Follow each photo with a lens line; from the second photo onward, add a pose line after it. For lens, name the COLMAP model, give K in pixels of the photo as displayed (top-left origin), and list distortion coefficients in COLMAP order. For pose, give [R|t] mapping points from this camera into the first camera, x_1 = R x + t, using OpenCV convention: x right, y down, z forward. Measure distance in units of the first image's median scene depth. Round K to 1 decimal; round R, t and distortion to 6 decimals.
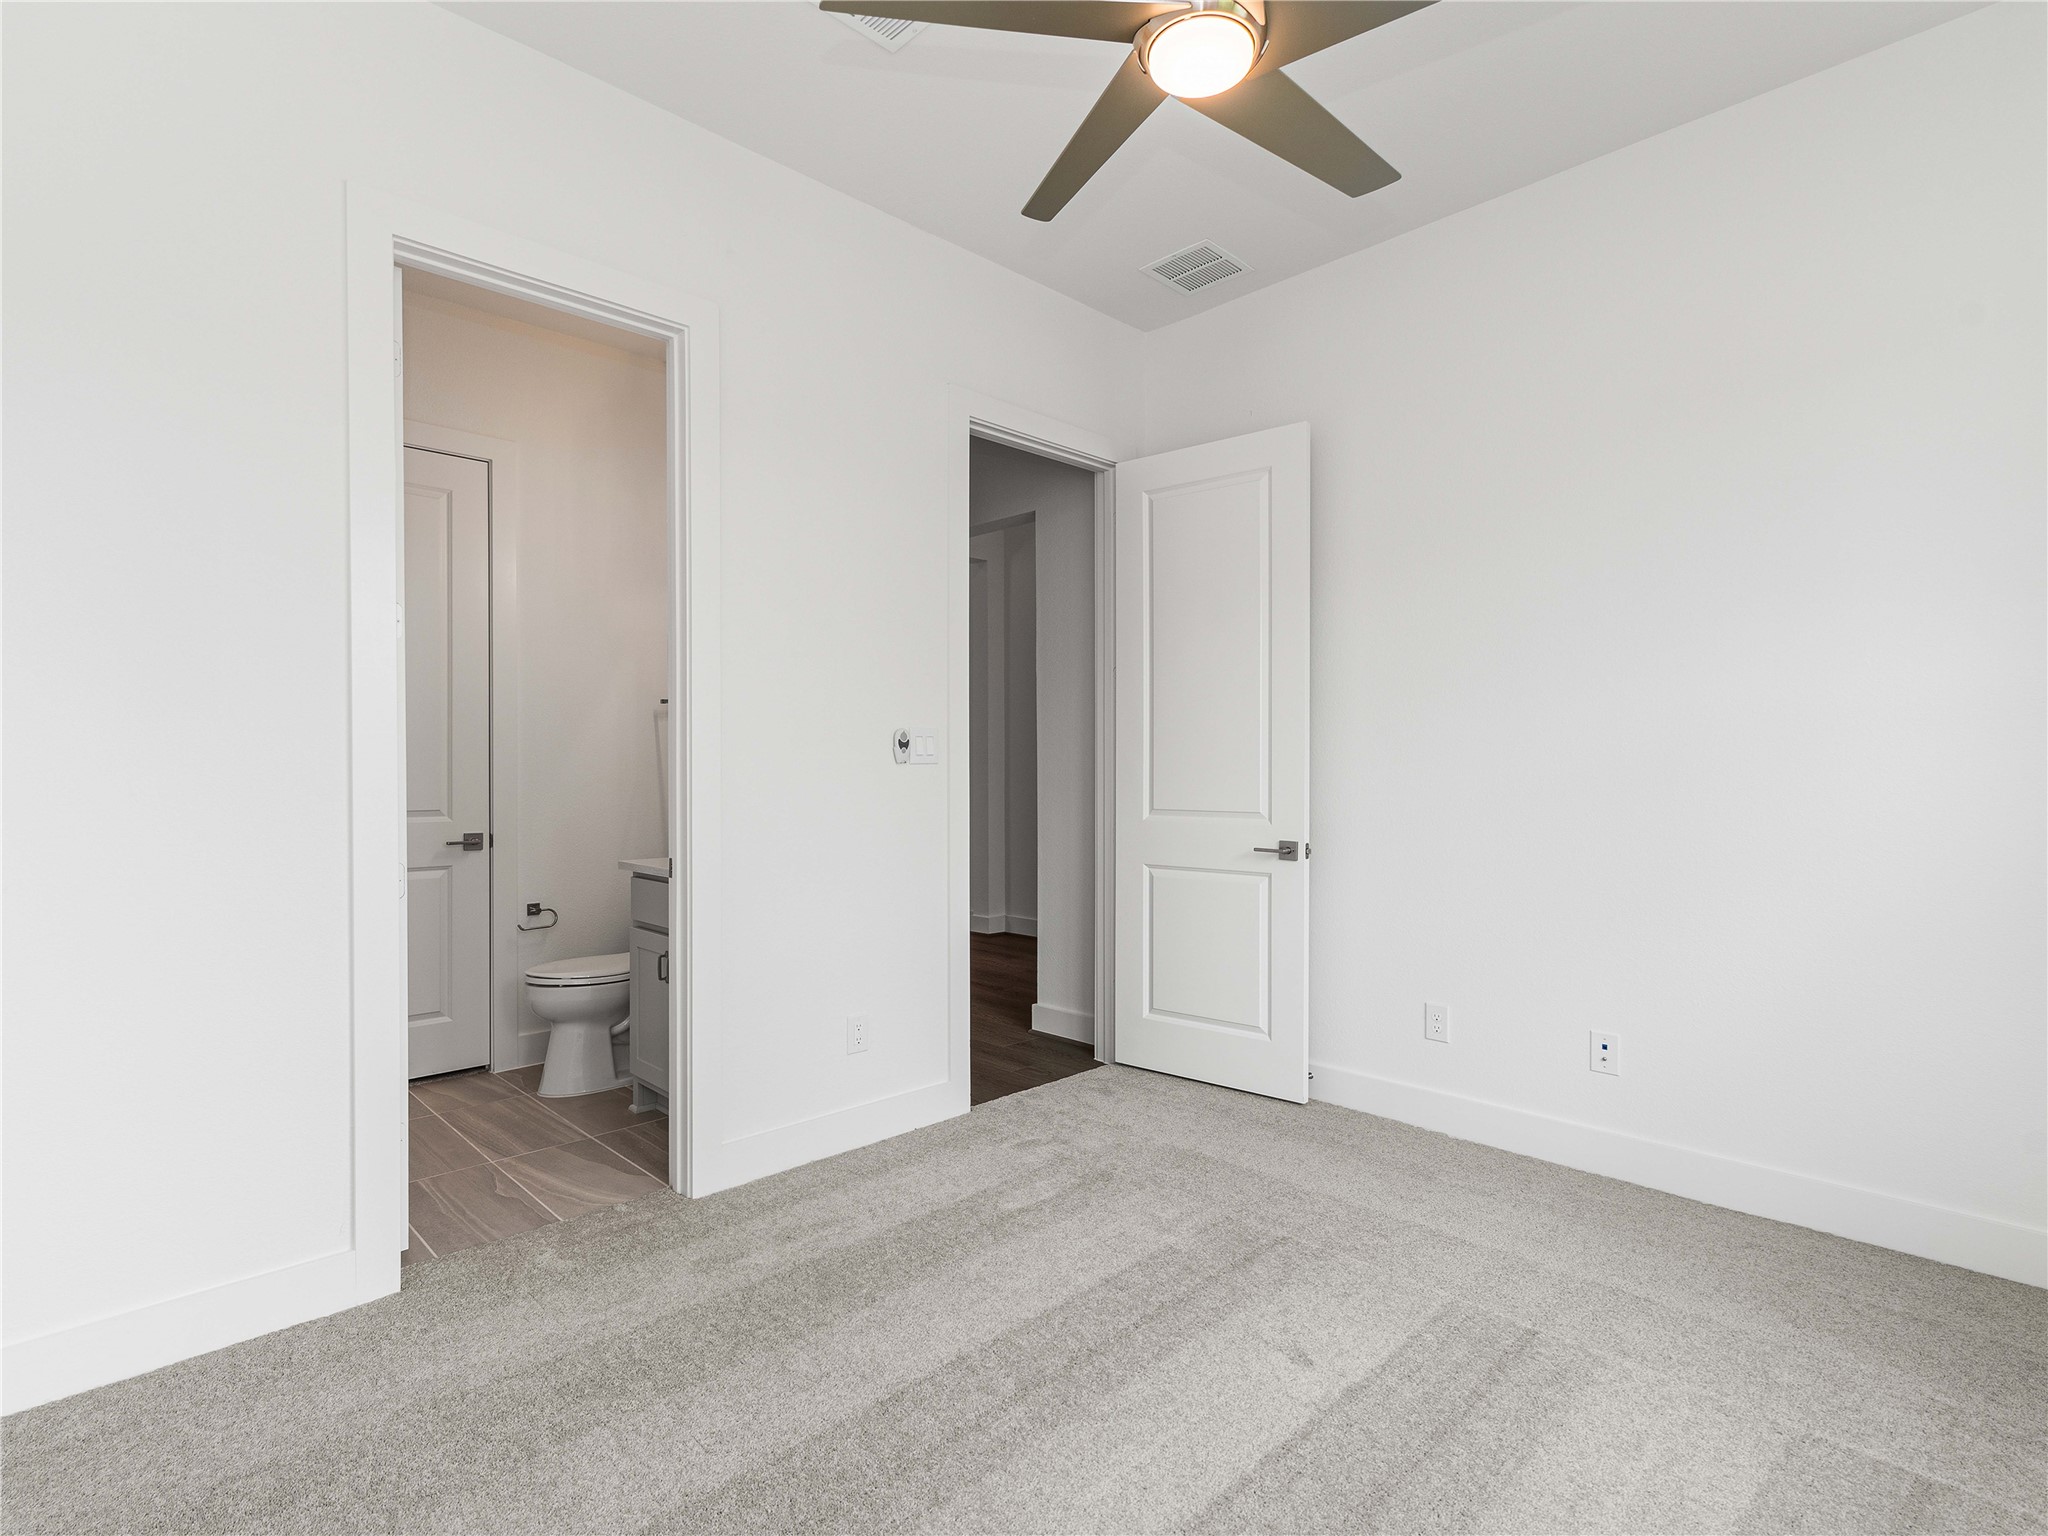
lens RADIAL K [[1021.5, 0, 1024.5], [0, 1021.5, 774.9], [0, 0, 1]] dist [0.007130, -0.003281]
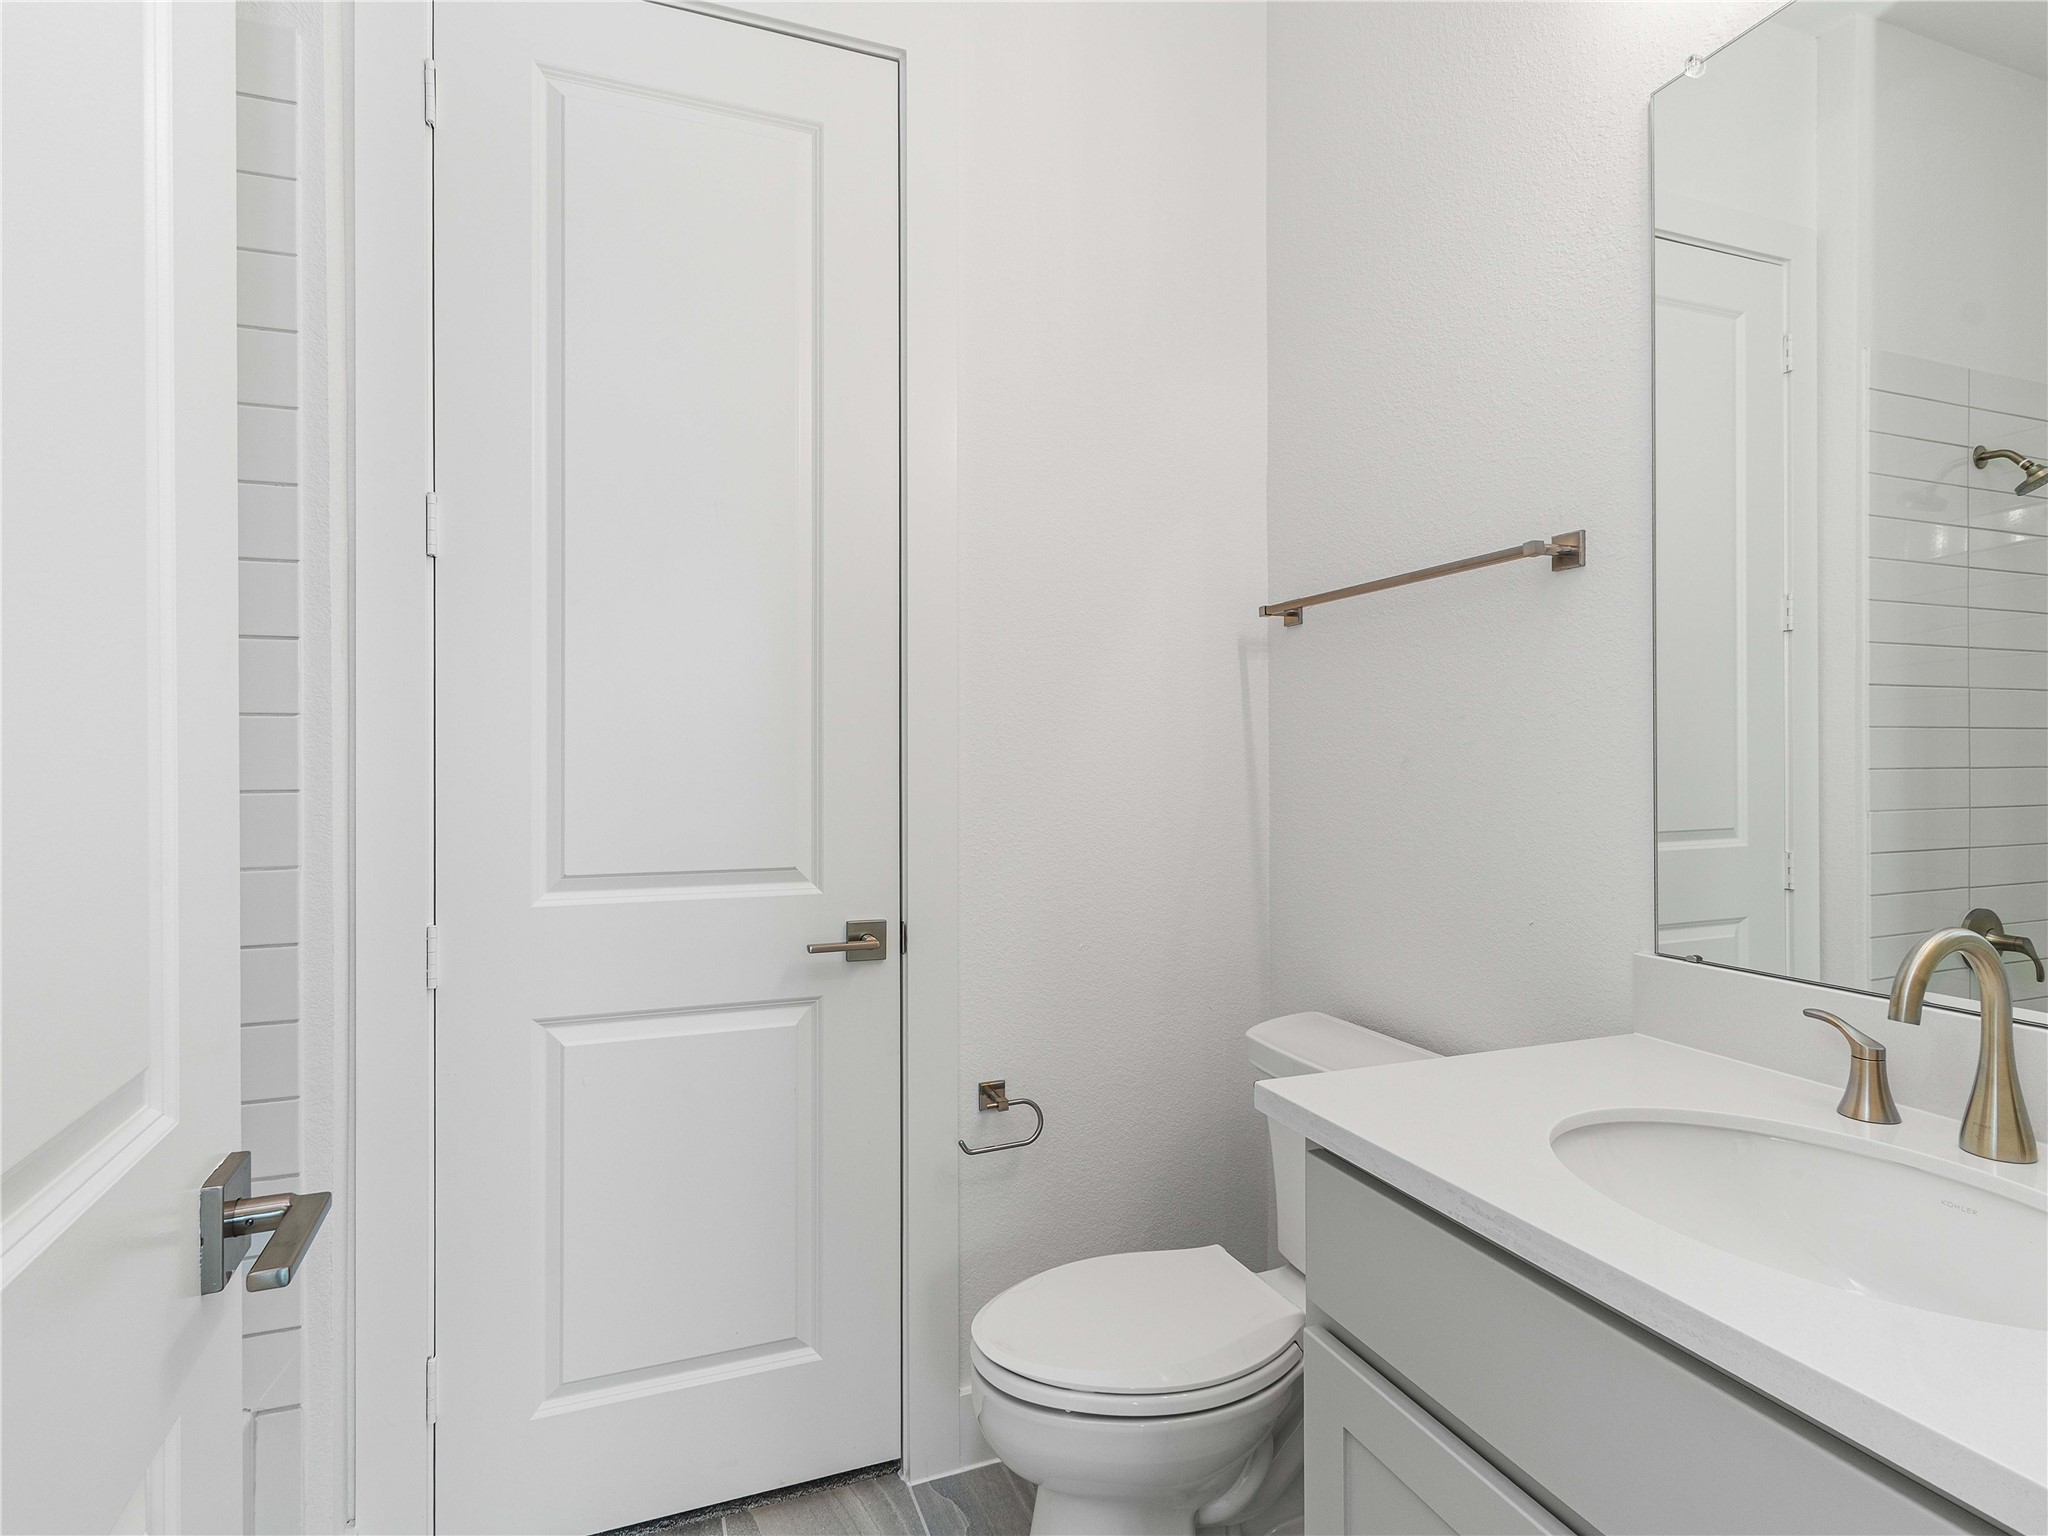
lens RADIAL K [[1021.5, 0, 1024.2], [0, 1021.5, 752.7], [0, 0, 1]] dist [0.007130, -0.003281]
pose [[0.918356, -0.001551, -0.395752, -0.308278], [-0.000446, 0.999988, -0.004955, -0.011680], [0.395754, 0.004727, 0.918344, 0.632840]]
